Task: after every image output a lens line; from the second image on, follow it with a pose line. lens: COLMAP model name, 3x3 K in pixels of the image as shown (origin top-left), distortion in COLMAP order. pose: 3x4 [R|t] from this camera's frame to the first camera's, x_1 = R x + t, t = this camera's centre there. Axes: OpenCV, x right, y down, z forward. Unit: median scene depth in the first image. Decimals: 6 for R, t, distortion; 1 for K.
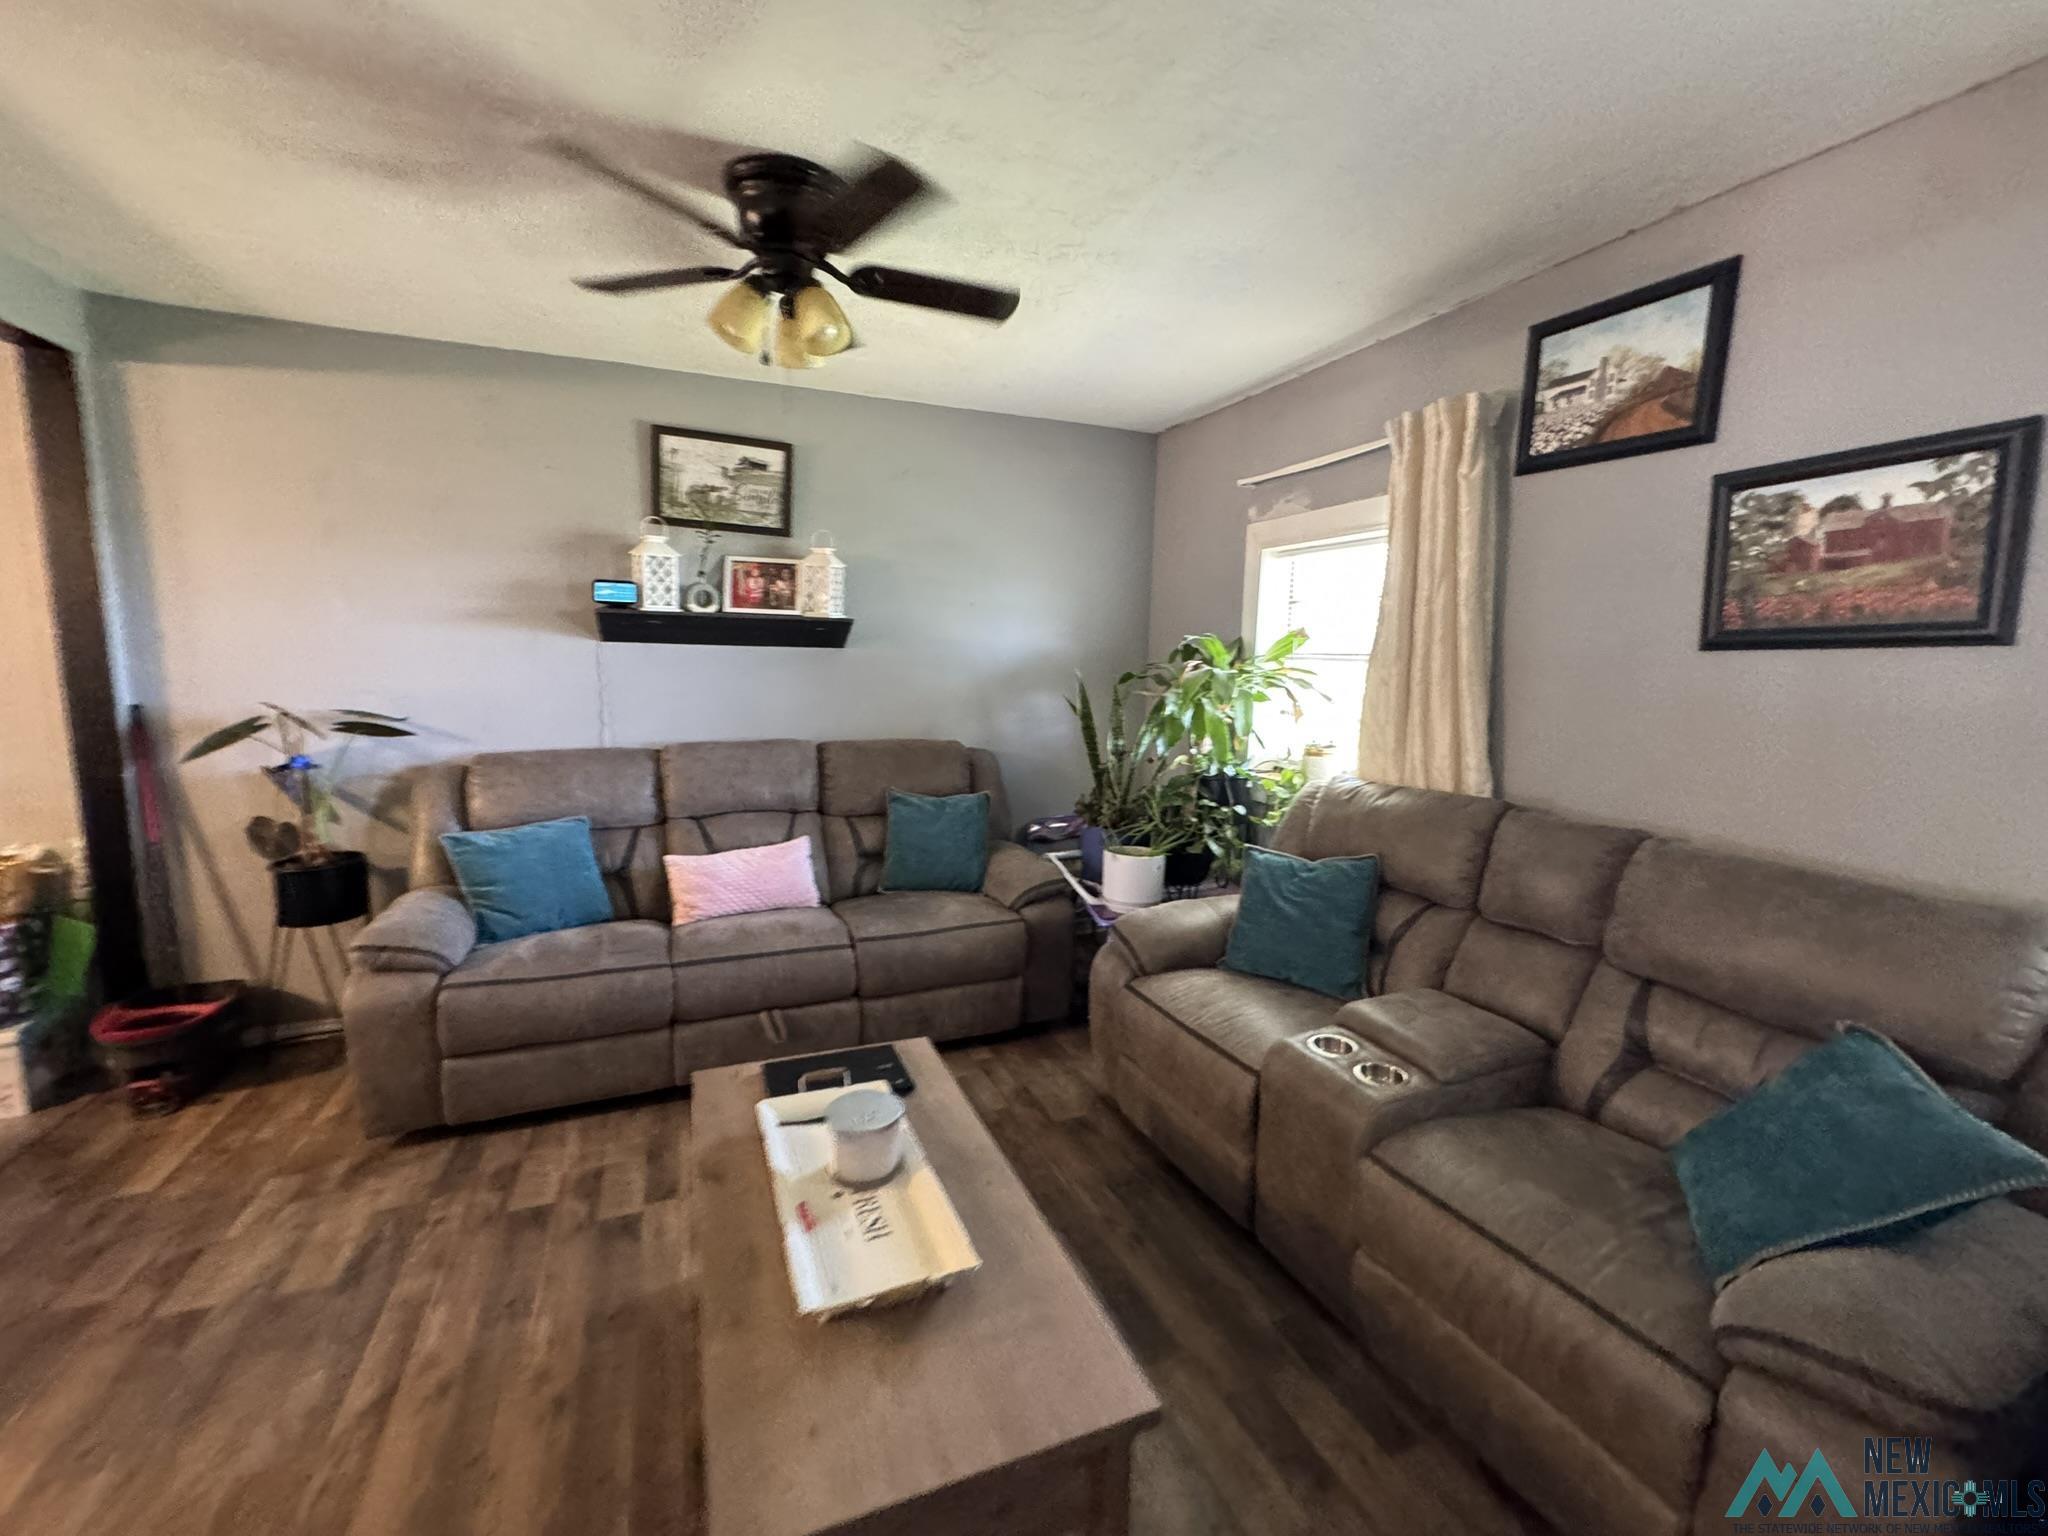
lens RADIAL K [[845.4, 0, 1021.4], [0, 845.4, 769.0], [0, 0, 1]] dist [0.000050, 0.000223]
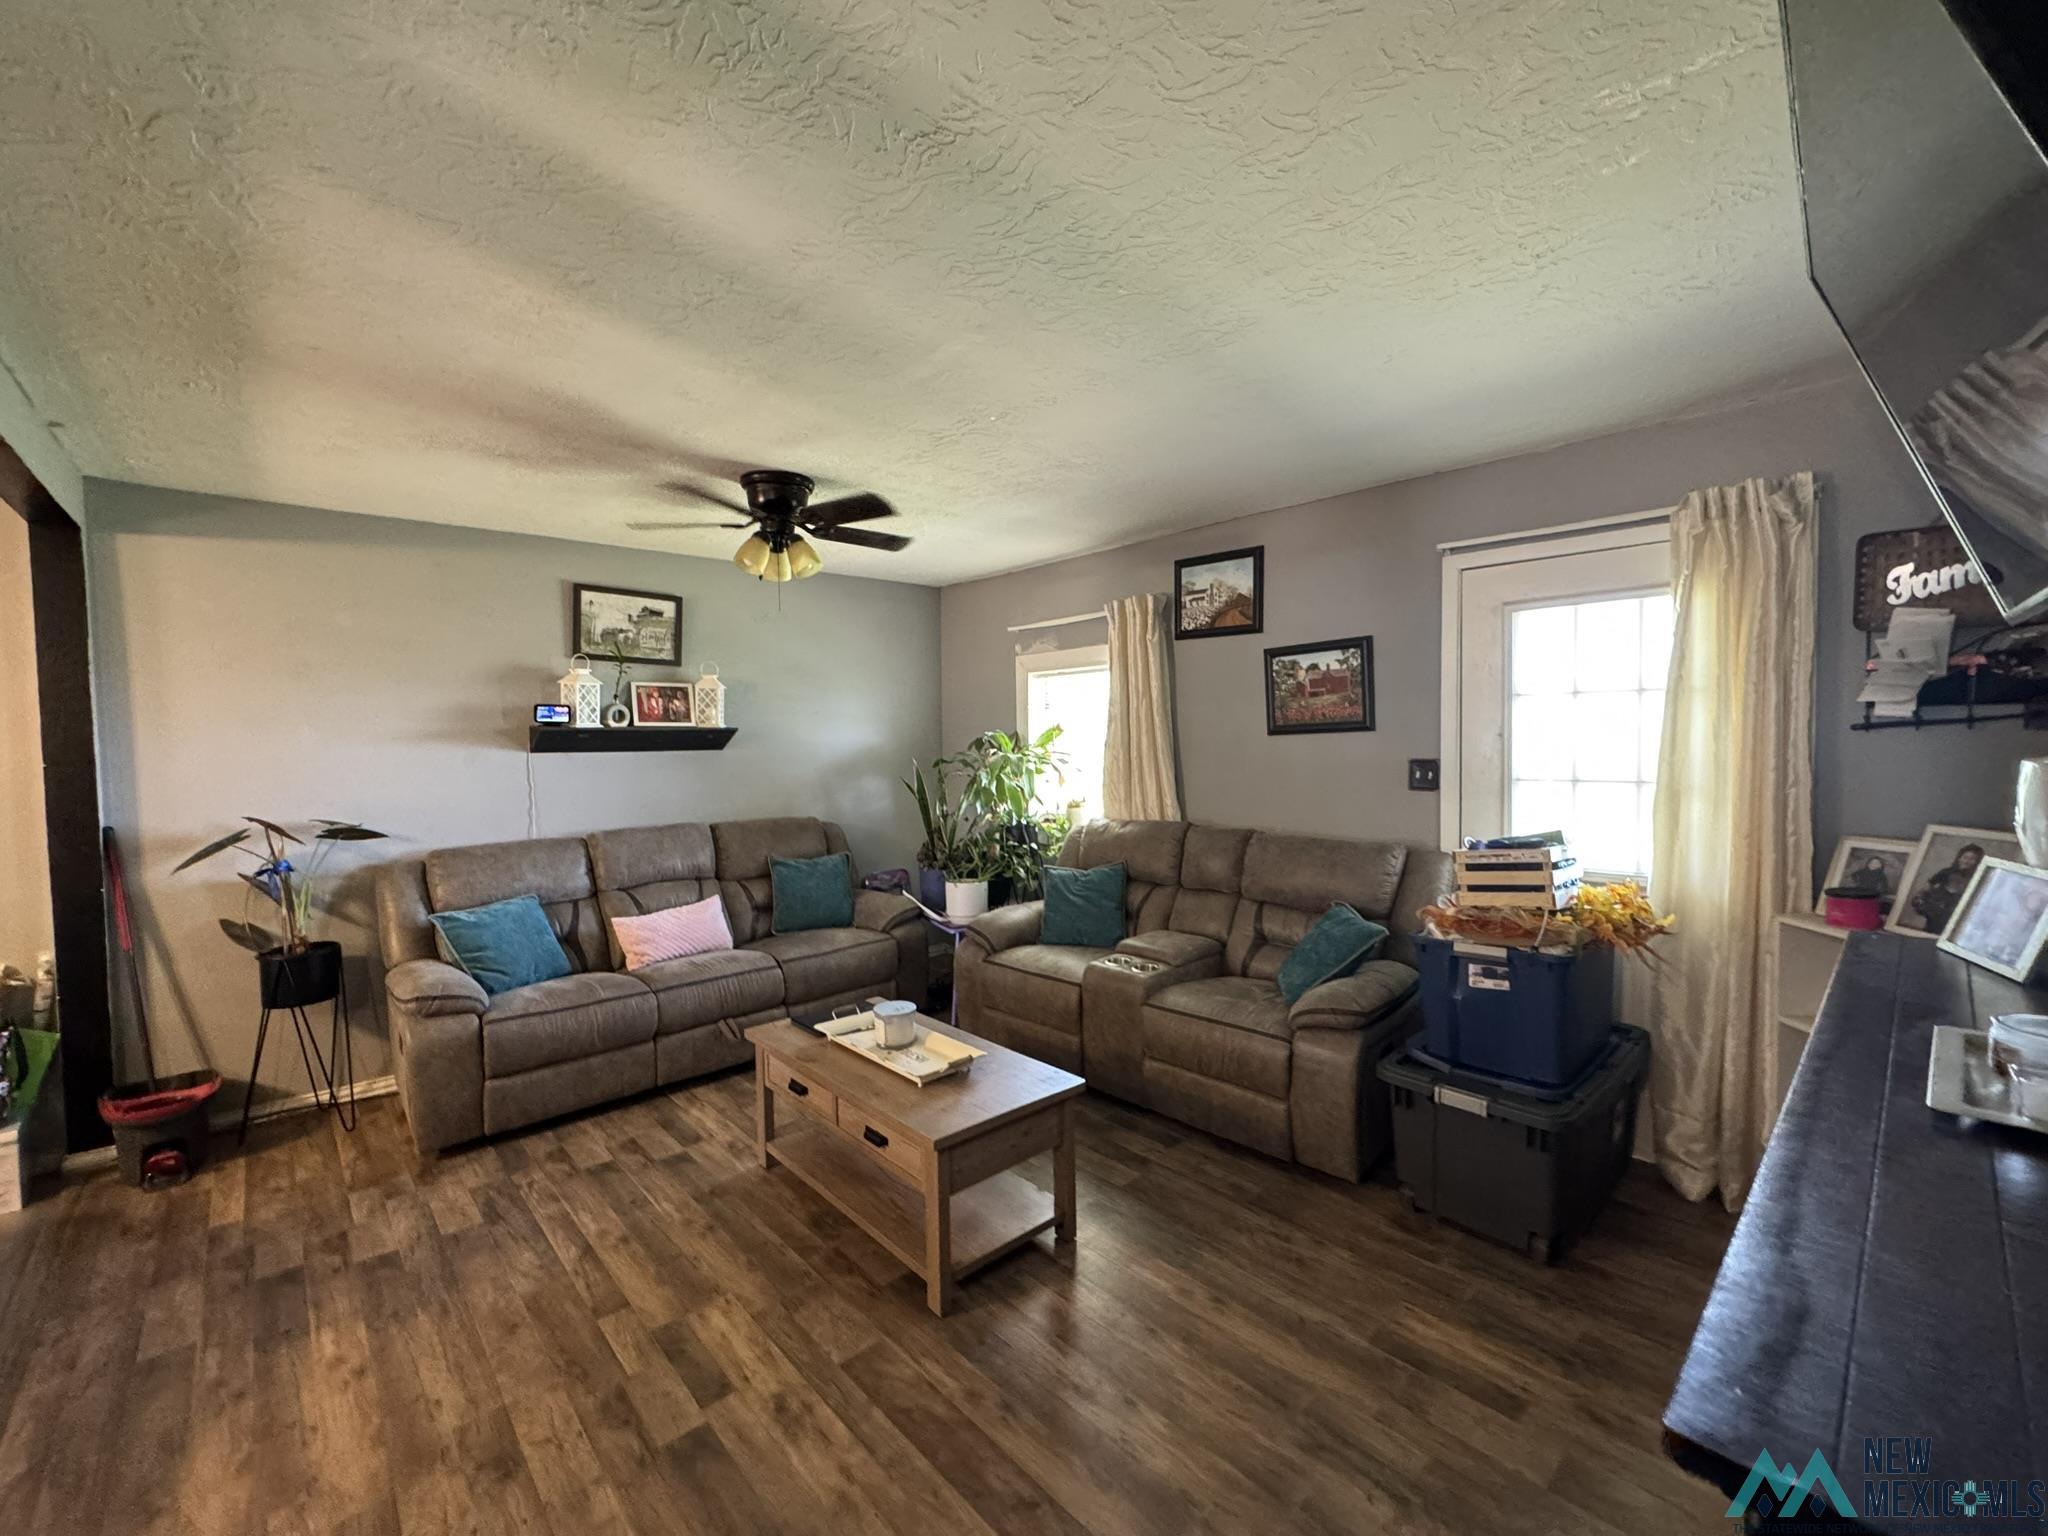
lens RADIAL K [[845.4, 0, 1020.4], [0, 845.4, 766.7], [0, 0, 1]] dist [0.000050, 0.000223]
pose [[0.941639, -0.047409, 0.333268, -0.299394], [0.080821, 0.992915, -0.087110, 0.042896], [-0.326777, 0.108962, 0.938799, -0.488187]]
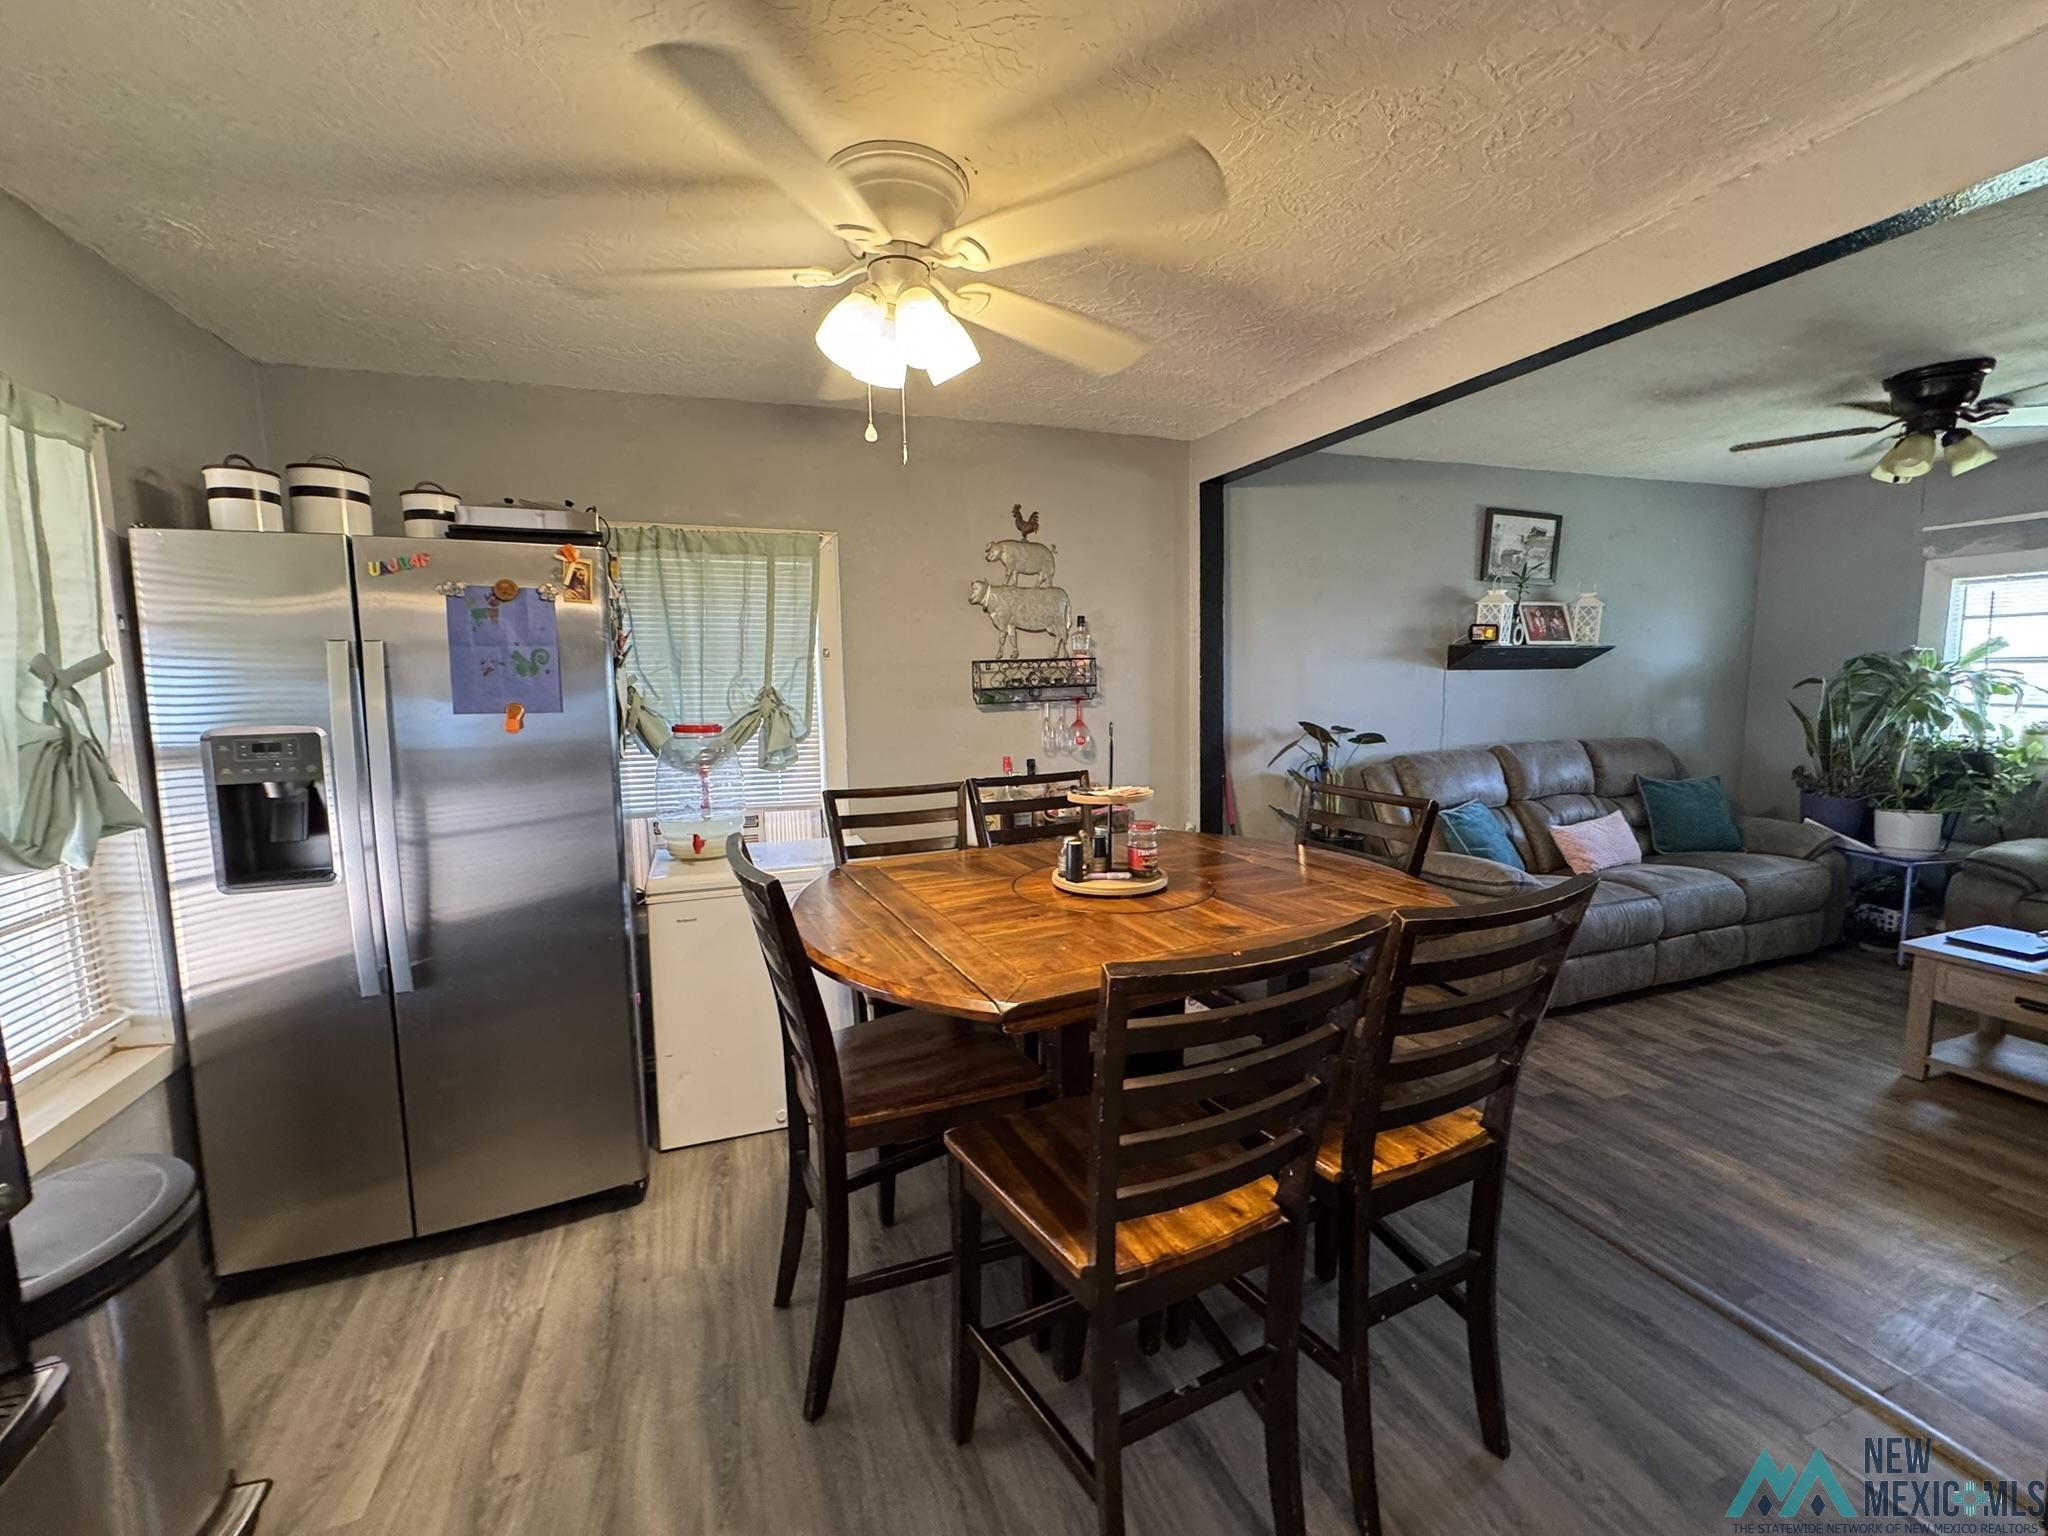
lens RADIAL K [[845.4, 0, 1034.4], [0, 845.4, 769.1], [0, 0, 1]] dist [0.000050, 0.000223]
pose [[0.998686, -0.035173, -0.037260, -1.397518], [0.034433, 0.999200, -0.020321, 0.012968], [0.037945, 0.019011, 0.999099, -0.450403]]
